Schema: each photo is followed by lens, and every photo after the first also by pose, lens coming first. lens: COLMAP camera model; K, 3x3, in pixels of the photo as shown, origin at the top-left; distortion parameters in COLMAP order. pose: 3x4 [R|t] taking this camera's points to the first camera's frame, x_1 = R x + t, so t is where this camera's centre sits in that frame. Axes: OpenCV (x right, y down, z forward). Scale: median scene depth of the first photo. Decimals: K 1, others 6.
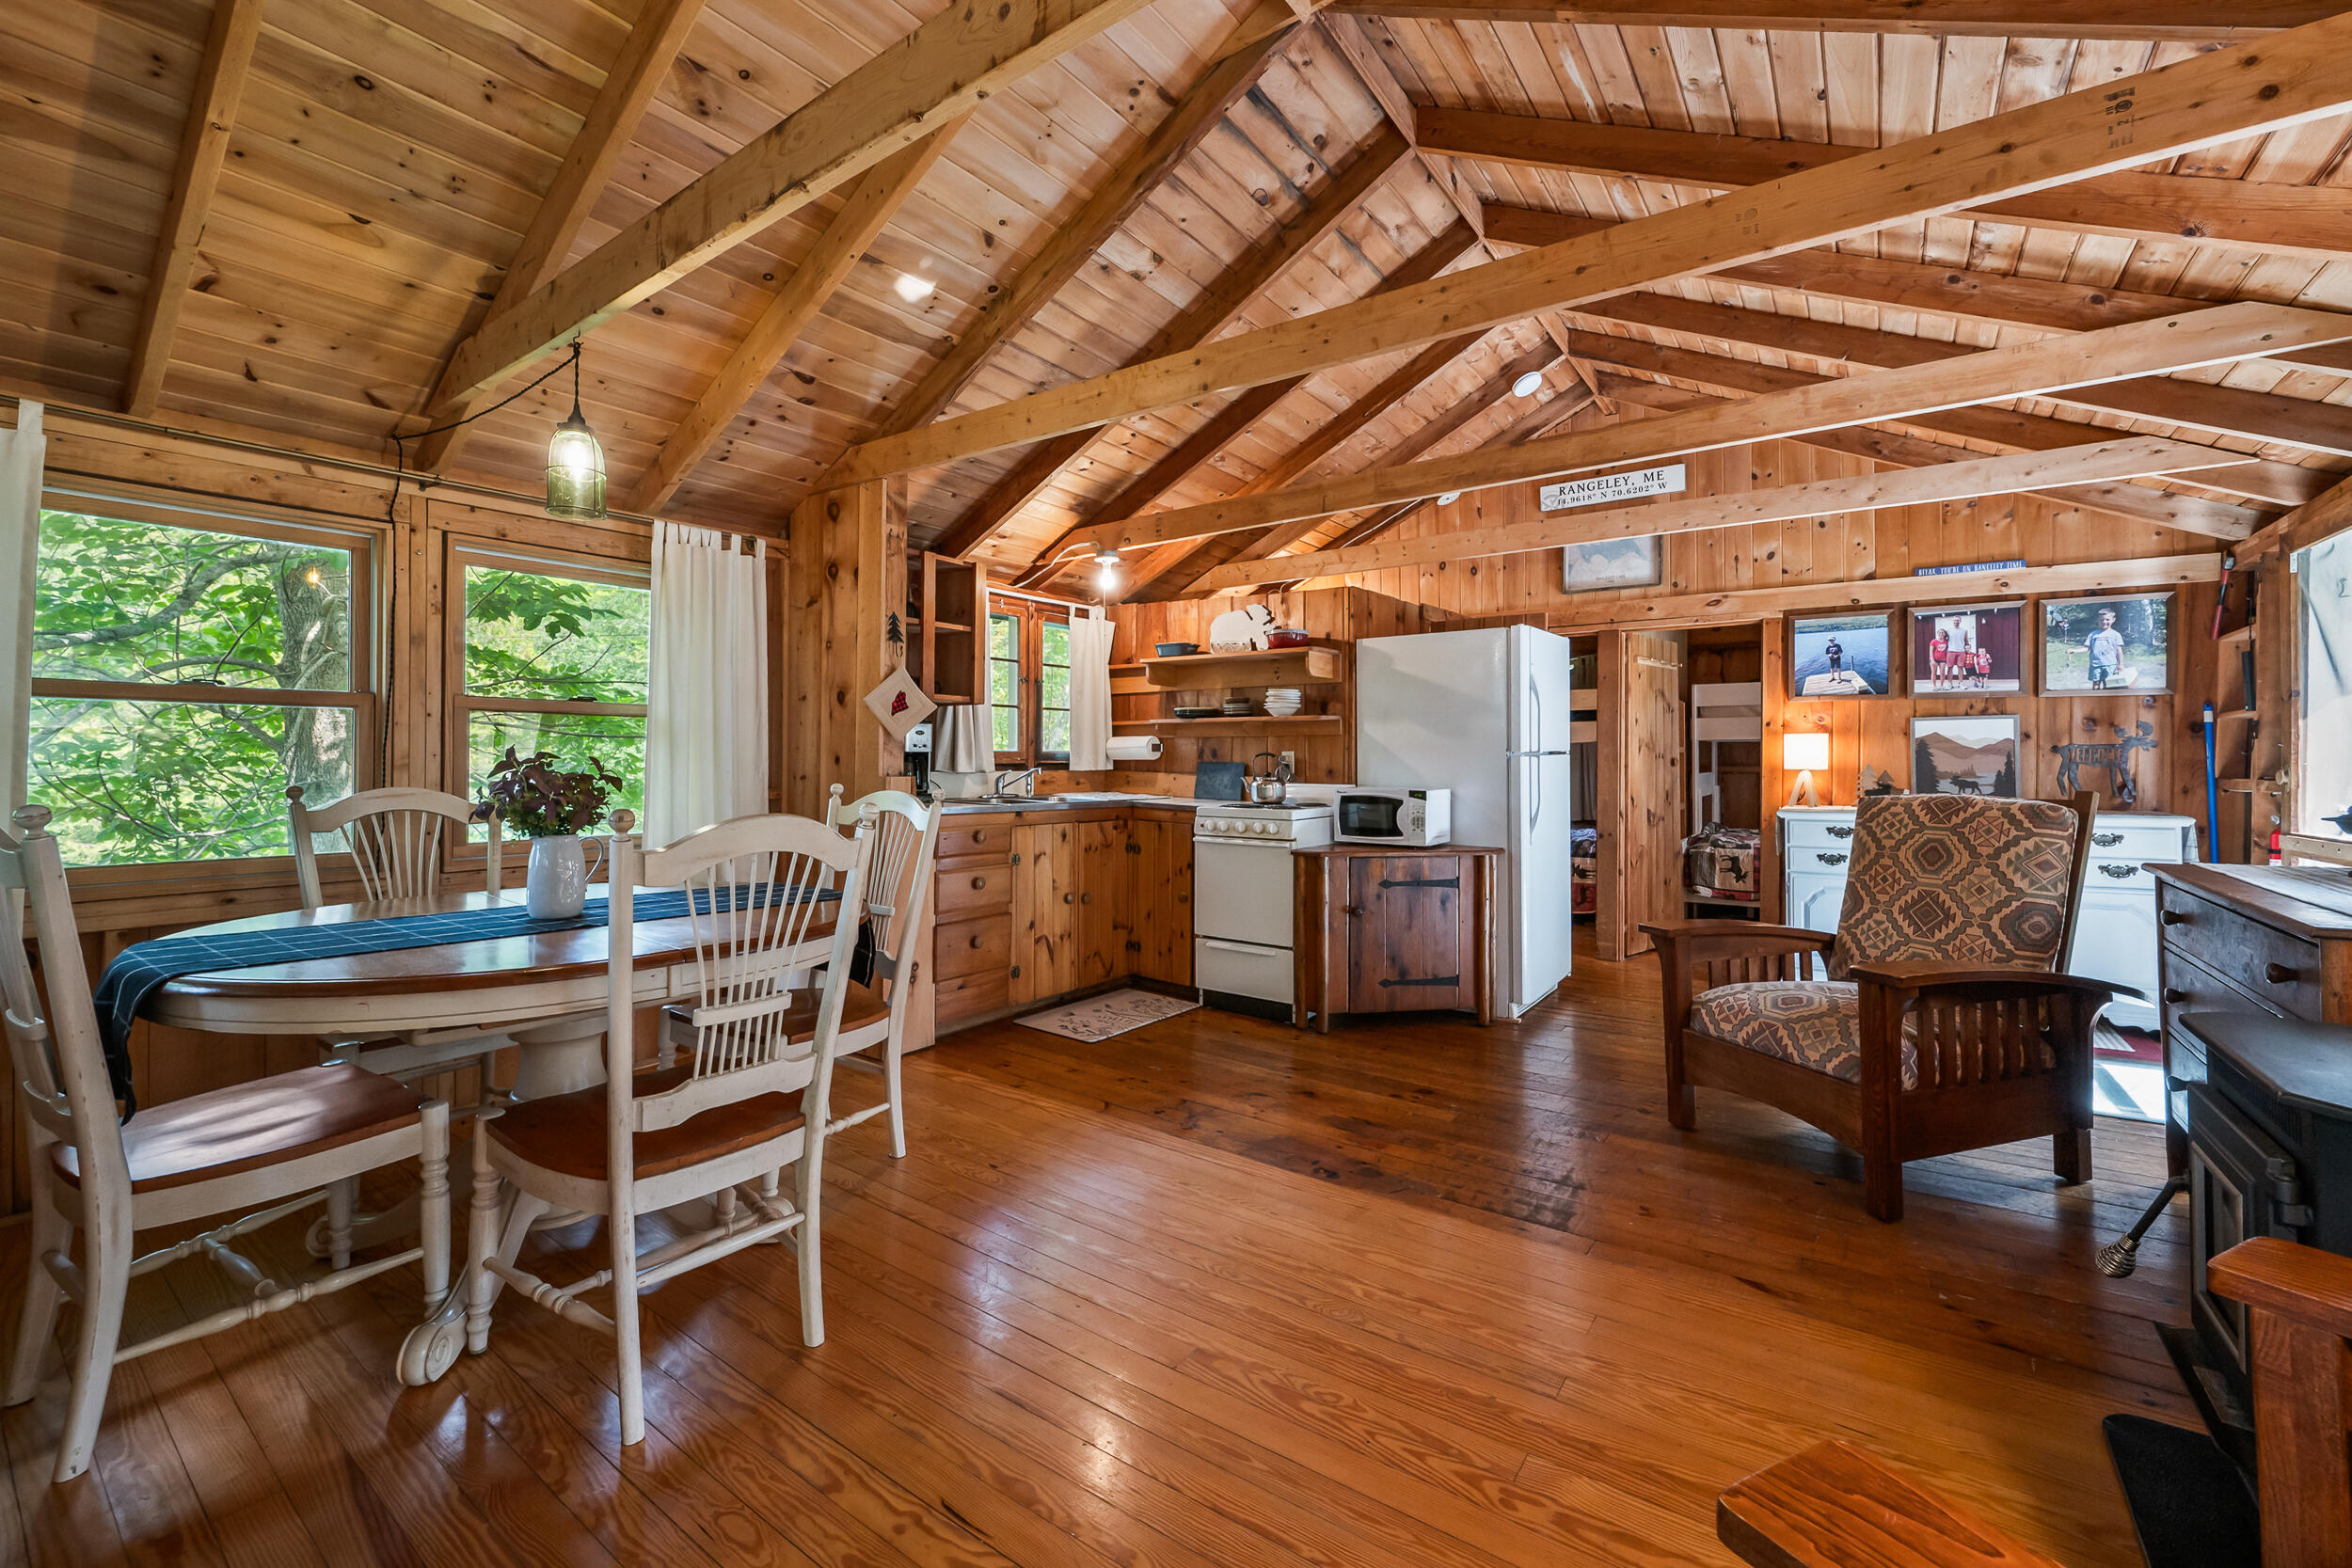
lens RADIAL K [[943.8, 0, 1186.8], [0, 943.8, 757.3], [0, 0, 1]] dist [-0.000938, -0.000422]
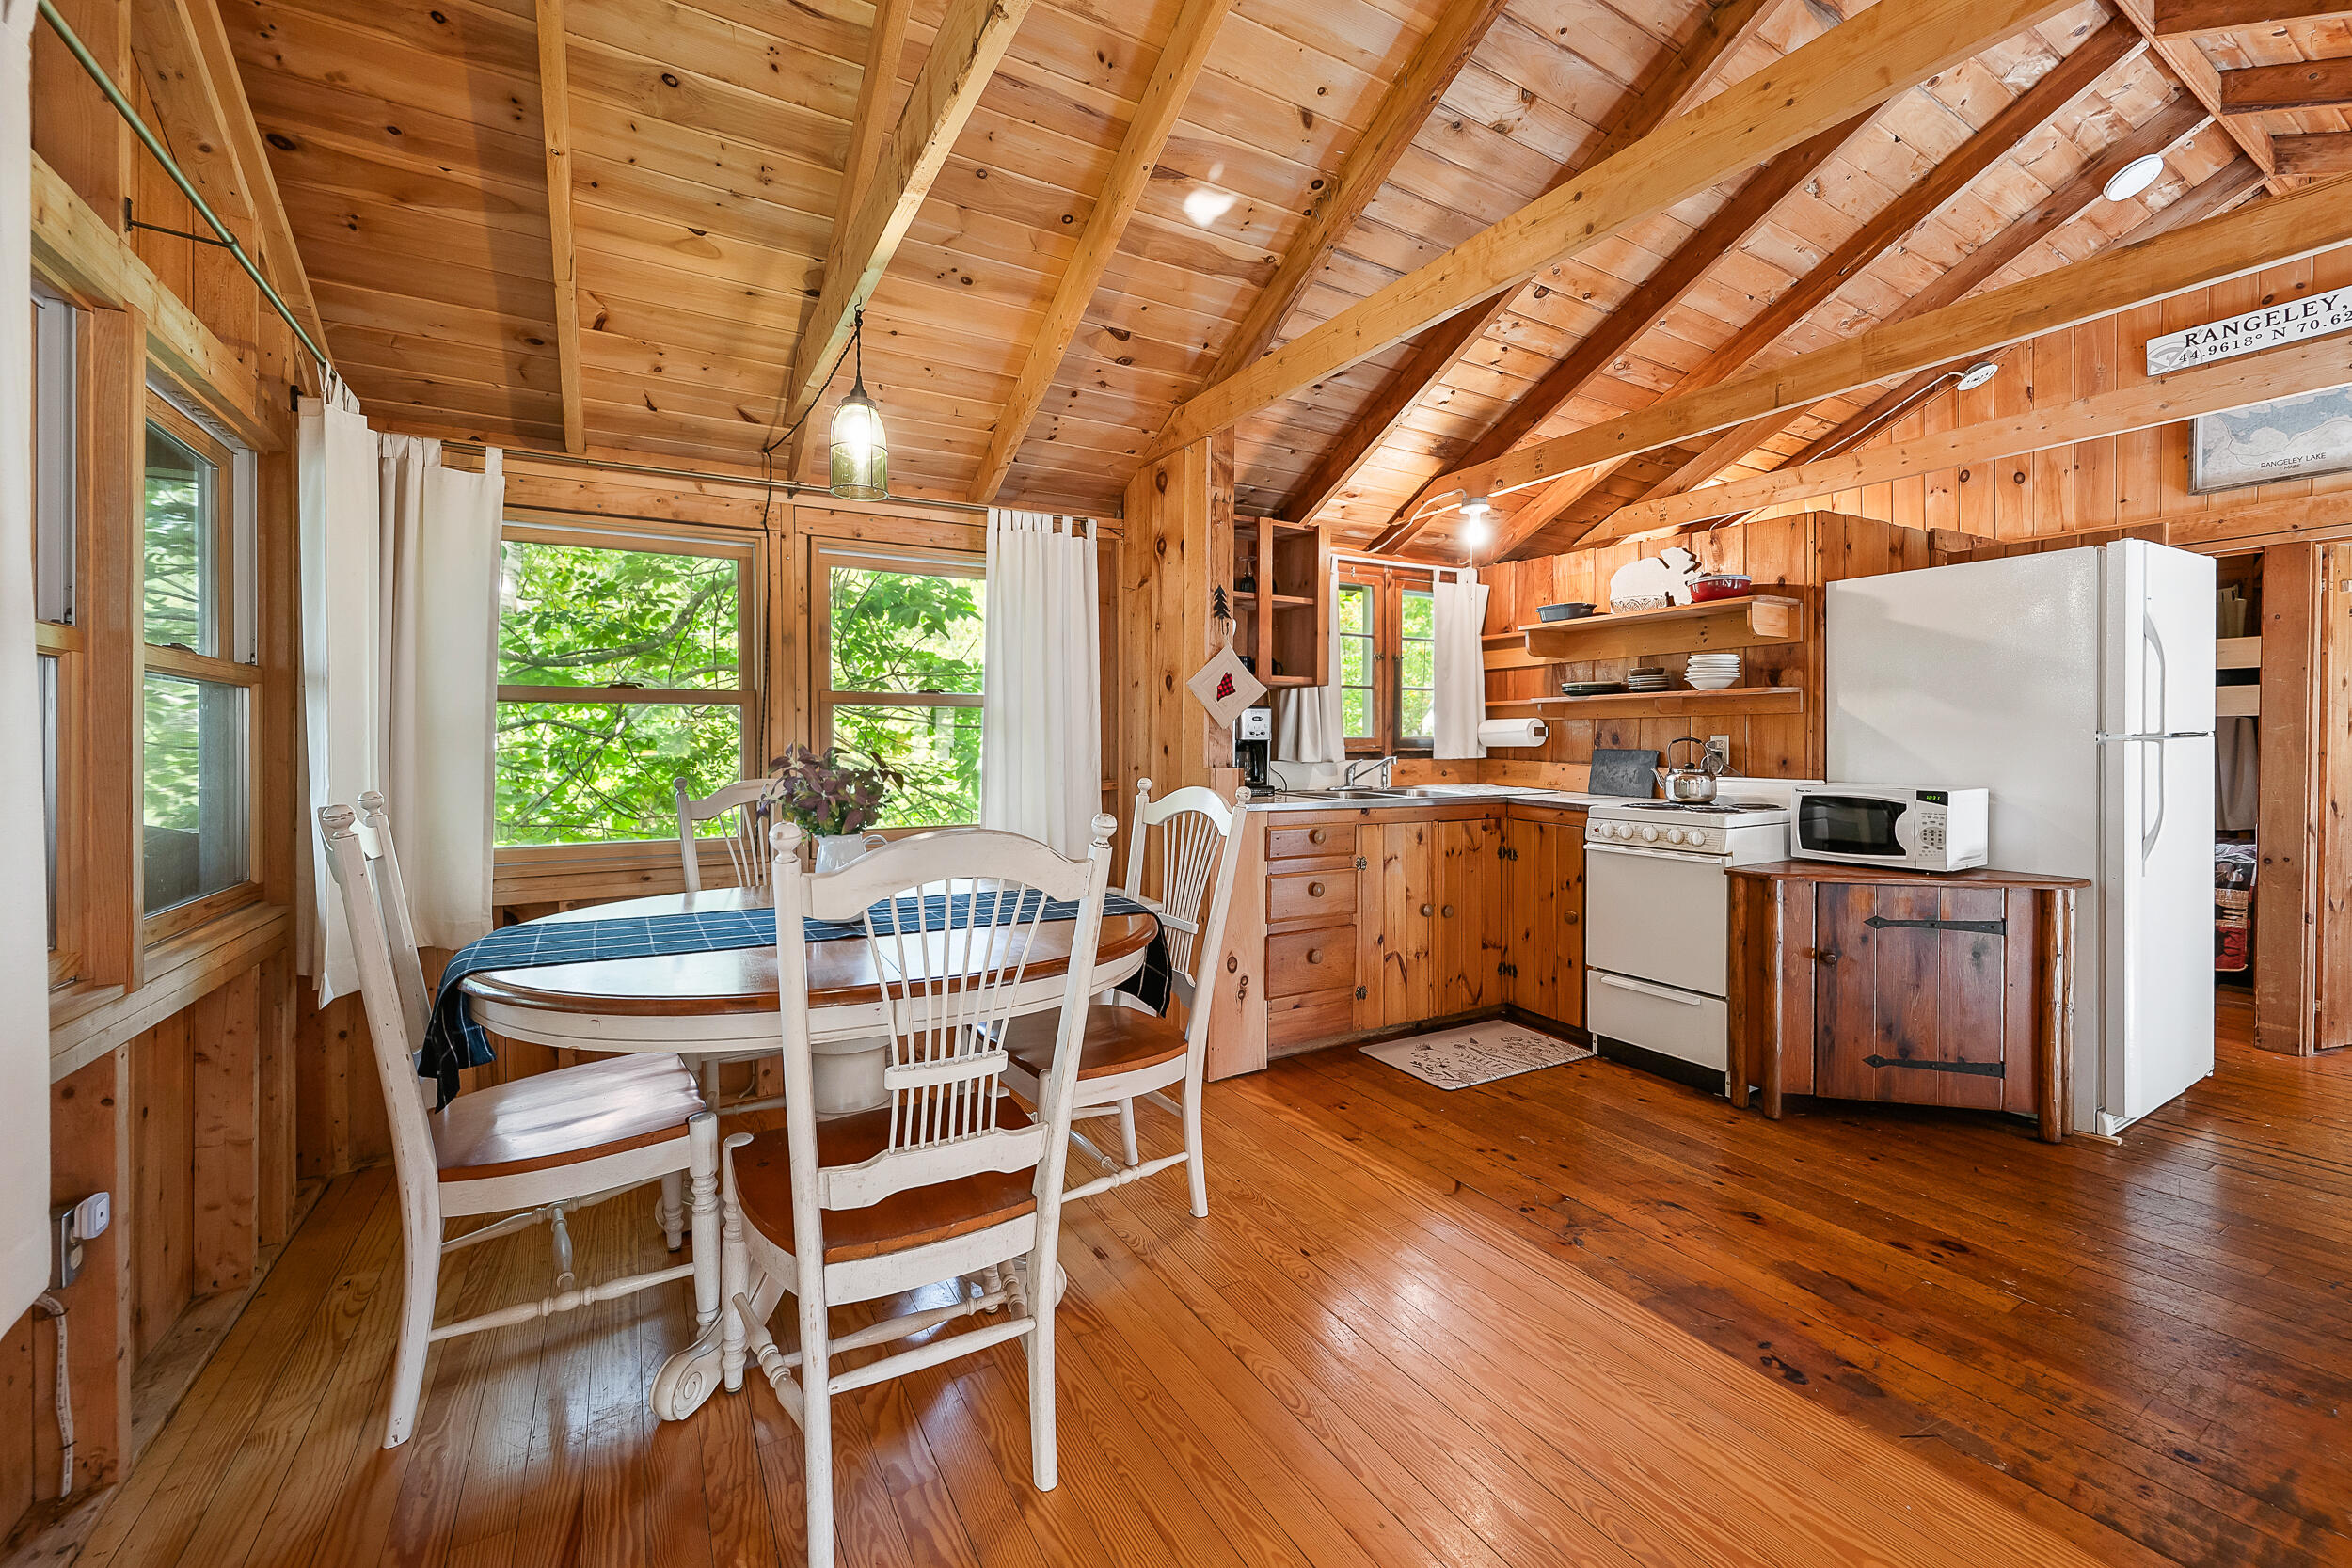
lens RADIAL K [[943.8, 0, 1186.8], [0, 943.8, 757.3], [0, 0, 1]] dist [-0.000938, -0.000422]
pose [[0.918450, 0.001046, -0.395536, 0.014459], [0.006128, 0.999839, 0.016876, -0.004797], [0.395490, -0.017924, 0.918295, 0.141495]]
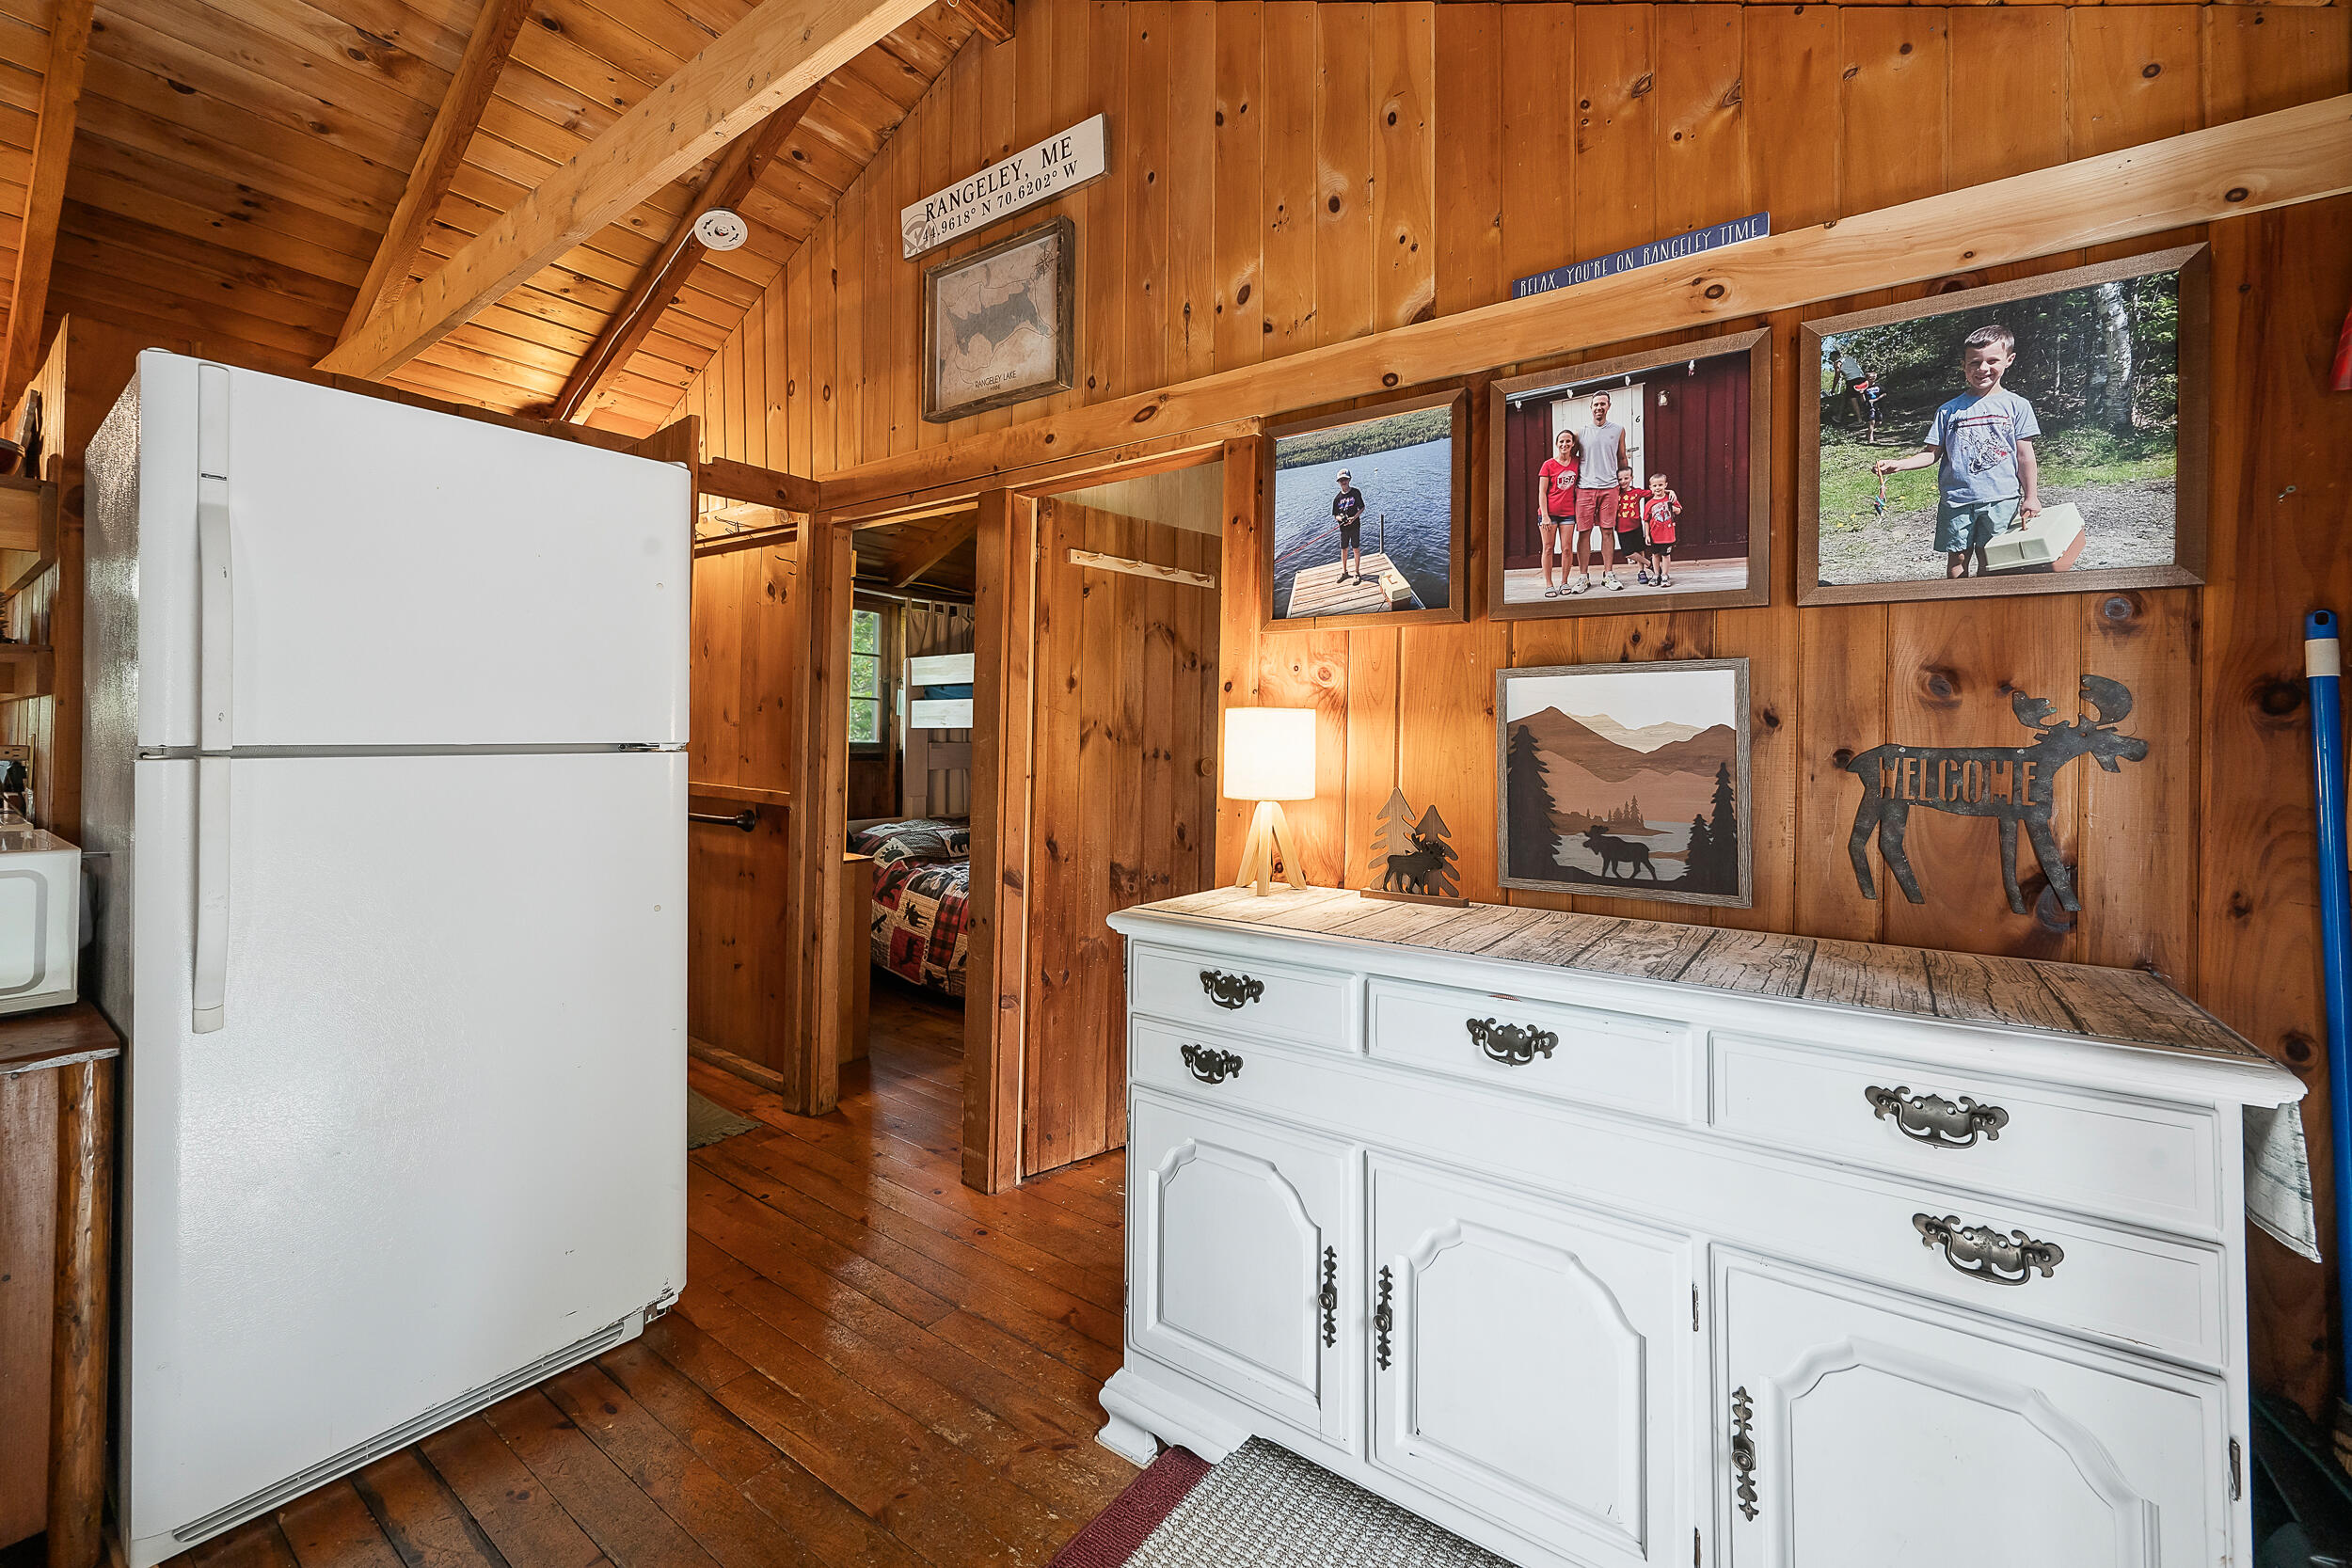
lens RADIAL K [[951.6, 0, 1171.8], [0, 951.6, 730.6], [0, 0, 1]] dist [0.000770, 0.000105]
pose [[0.999905, 0.012973, -0.004662, 0.707889], [-0.013023, 0.999857, -0.010798, -0.012520], [0.004521, 0.010858, 0.999931, 0.682508]]
